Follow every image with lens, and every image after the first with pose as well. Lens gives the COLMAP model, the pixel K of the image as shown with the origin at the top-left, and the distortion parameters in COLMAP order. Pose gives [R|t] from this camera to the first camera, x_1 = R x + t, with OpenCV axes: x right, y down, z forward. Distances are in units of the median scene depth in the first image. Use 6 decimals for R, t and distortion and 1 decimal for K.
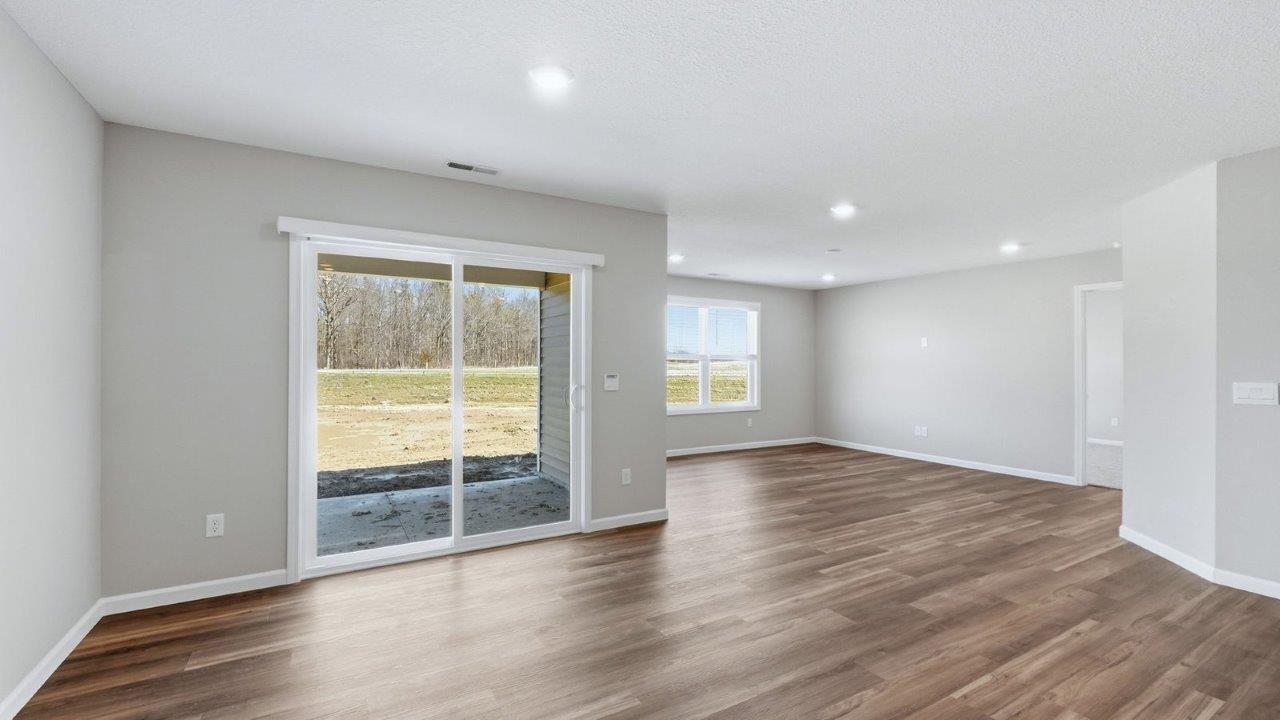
lens RADIAL K [[539.6, 0, 636.3], [0, 539.6, 360.6], [0, 0, 1]] dist [-0.004529, 0.000212]
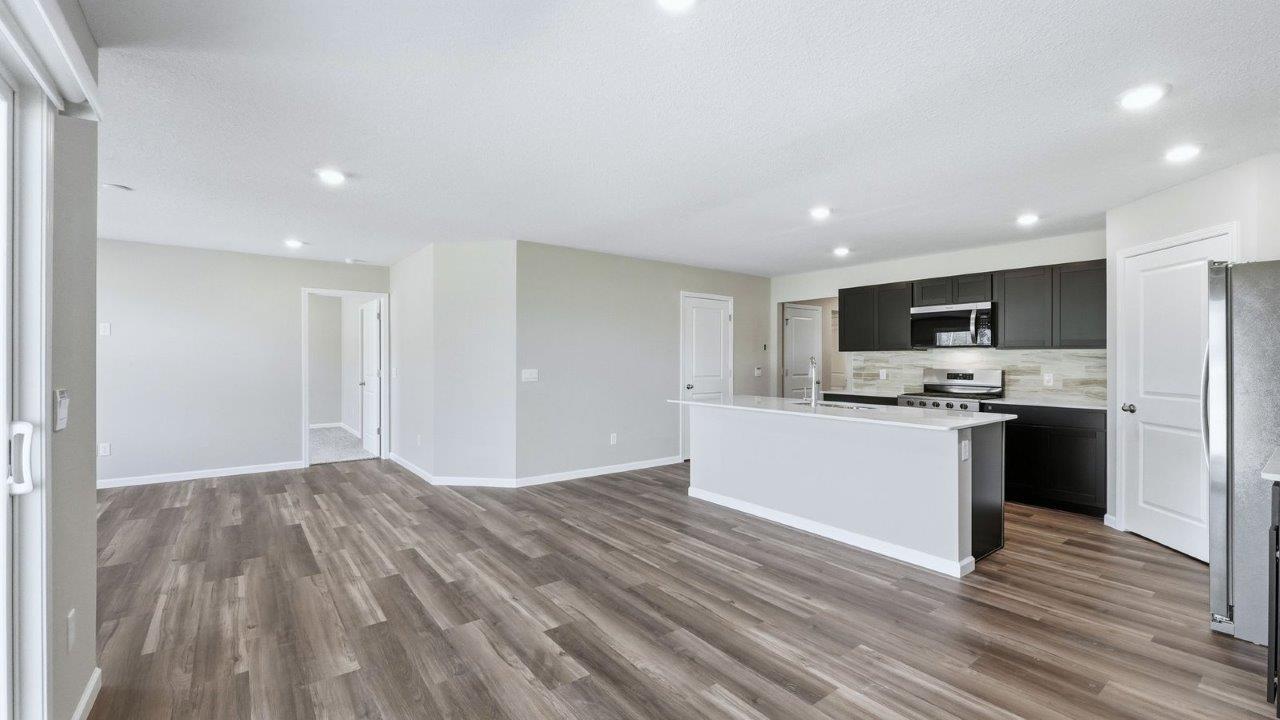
lens RADIAL K [[534.2, 0, 638.6], [0, 534.2, 355.3], [0, 0, 1]] dist [-0.002073, -0.000307]
pose [[-0.122115, 0.001712, 0.992514, -0.515306], [-0.010332, 0.999942, -0.002996, -0.003463], [-0.992462, -0.010621, -0.122091, 0.651533]]
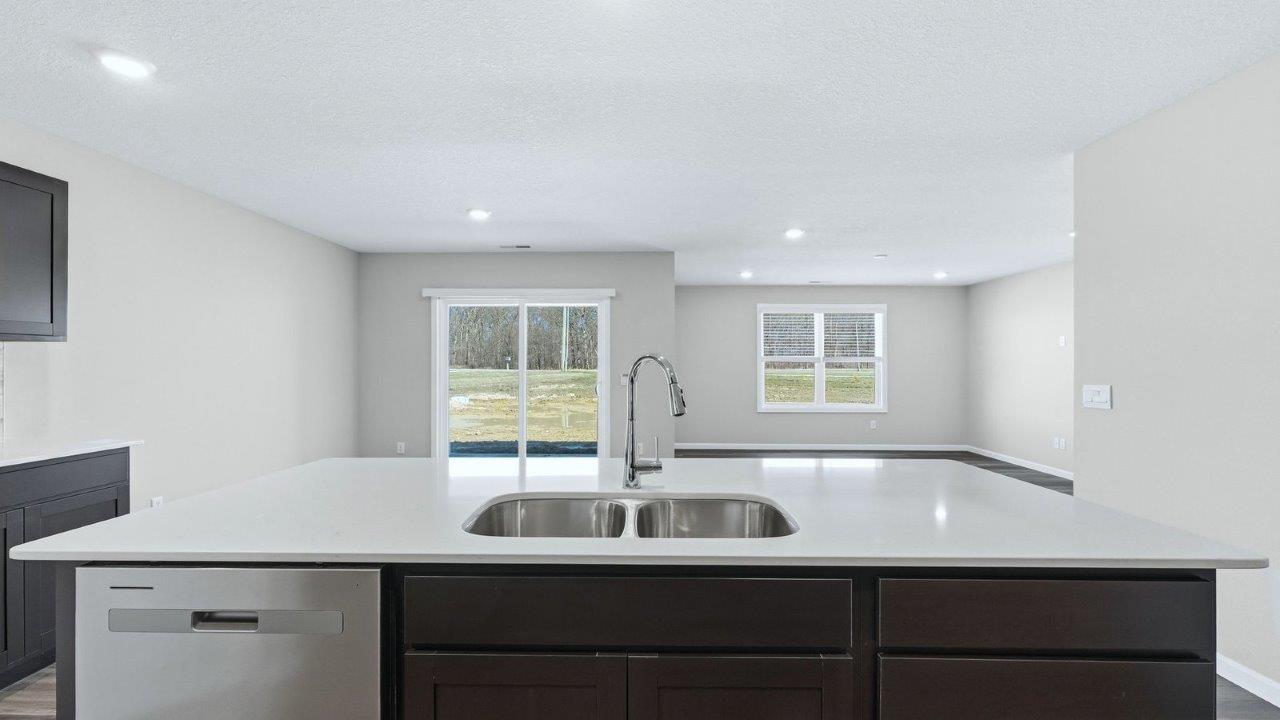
lens RADIAL K [[539.6, 0, 636.3], [0, 539.6, 360.6], [0, 0, 1]] dist [-0.004529, 0.000212]
pose [[0.853503, -0.006778, -0.521044, 0.727366], [0.004396, 0.999973, -0.005809, -0.000469], [0.521070, 0.002667, 0.853510, -0.174046]]
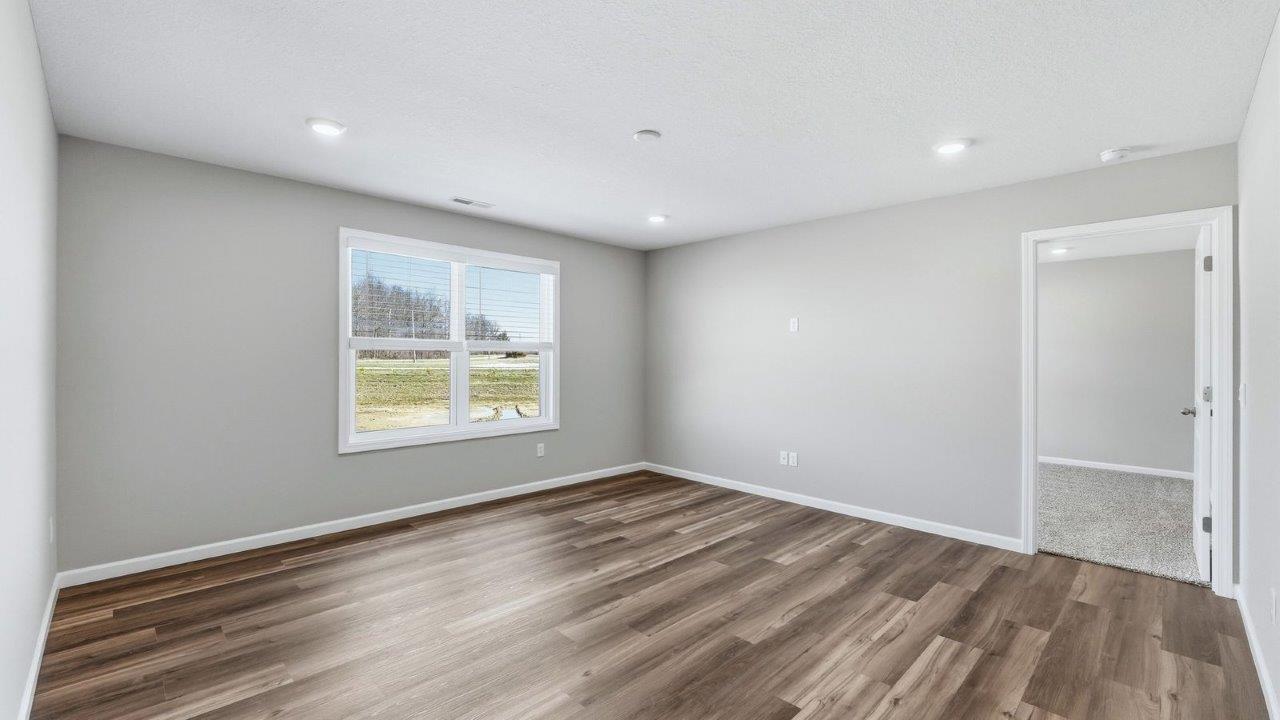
lens RADIAL K [[534.2, 0, 638.6], [0, 534.2, 355.3], [0, 0, 1]] dist [-0.002073, -0.000307]
pose [[0.968083, 0.001634, 0.250625, 0.334216], [-0.002540, 0.999991, 0.003291, 0.003856], [-0.250617, -0.003822, 0.968079, 0.743393]]
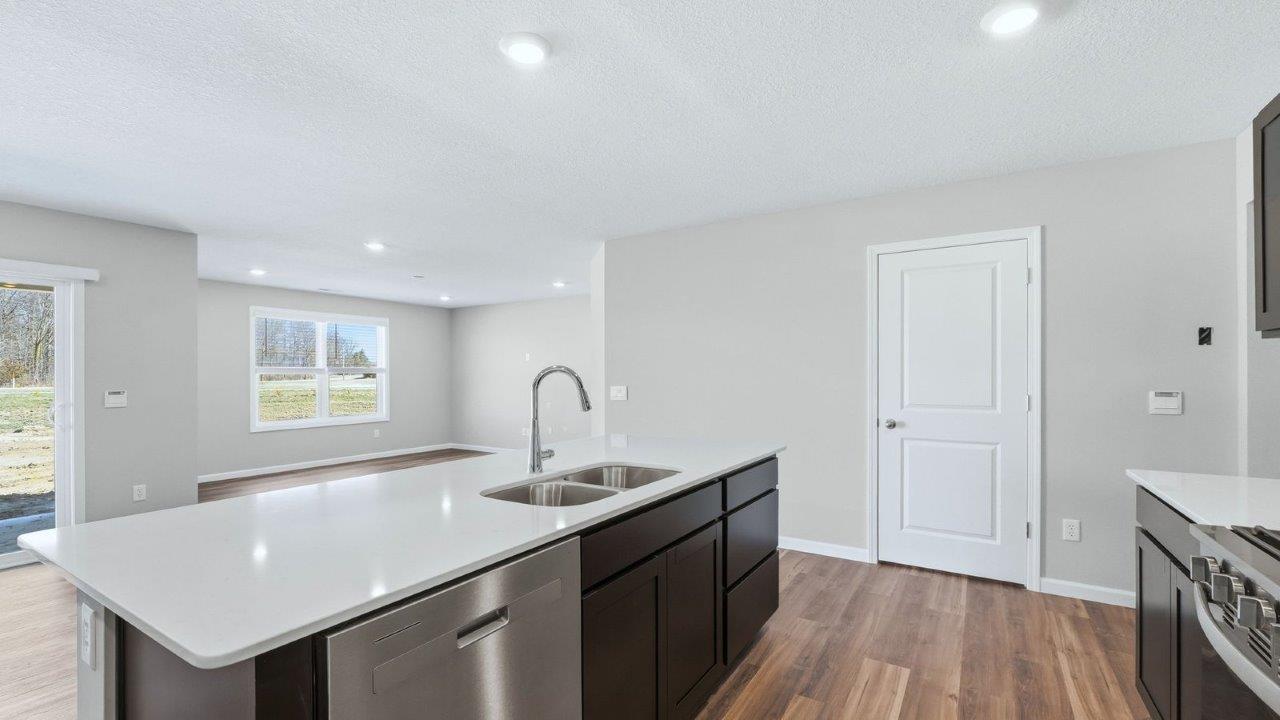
lens RADIAL K [[543.5, 0, 638.5], [0, 543.5, 372.7], [0, 0, 1]] dist [-0.002057, -0.000388]
pose [[0.888197, -0.008696, 0.459381, 0.362268], [0.008255, 0.999962, 0.002968, -0.002740], [-0.459389, 0.001156, 0.888234, -0.328212]]
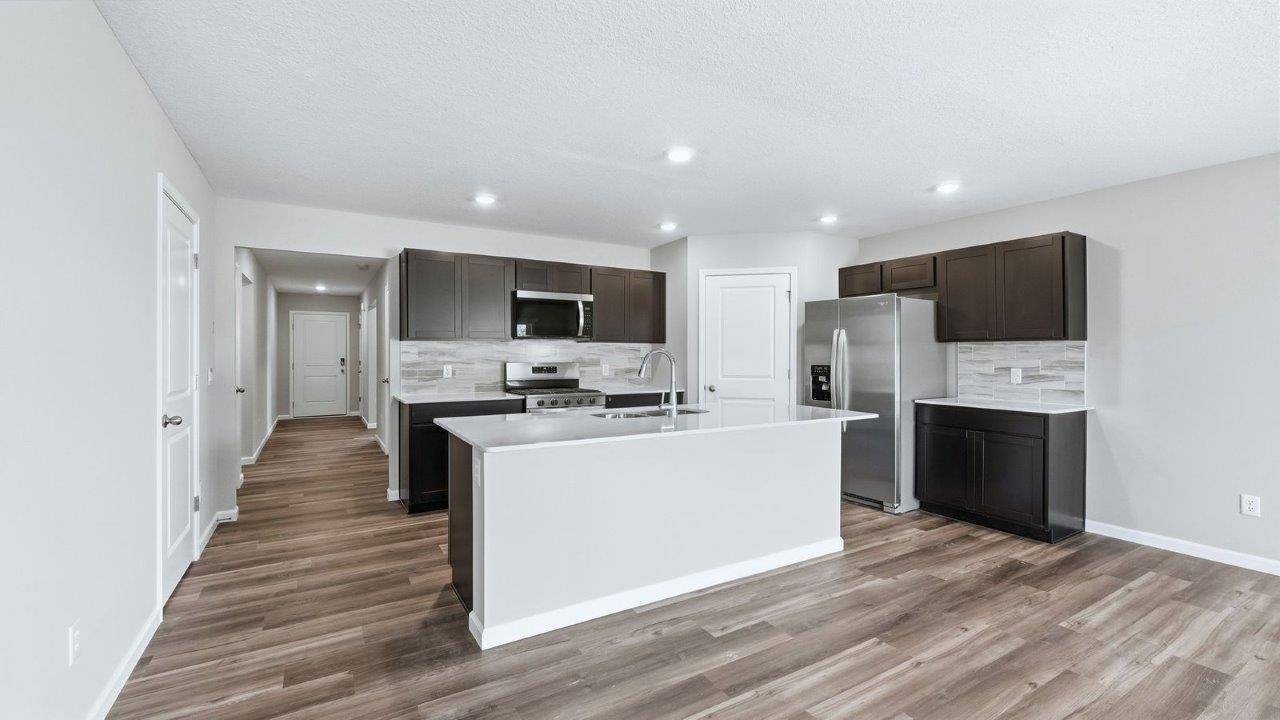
lens RADIAL K [[534.2, 0, 638.6], [0, 534.2, 355.3], [0, 0, 1]] dist [-0.002073, -0.000307]
pose [[-0.999912, -0.007759, -0.010729, 0.568407], [-0.007731, 0.999967, -0.002647, 0.004791], [0.010750, -0.002563, -0.999939, 0.955082]]
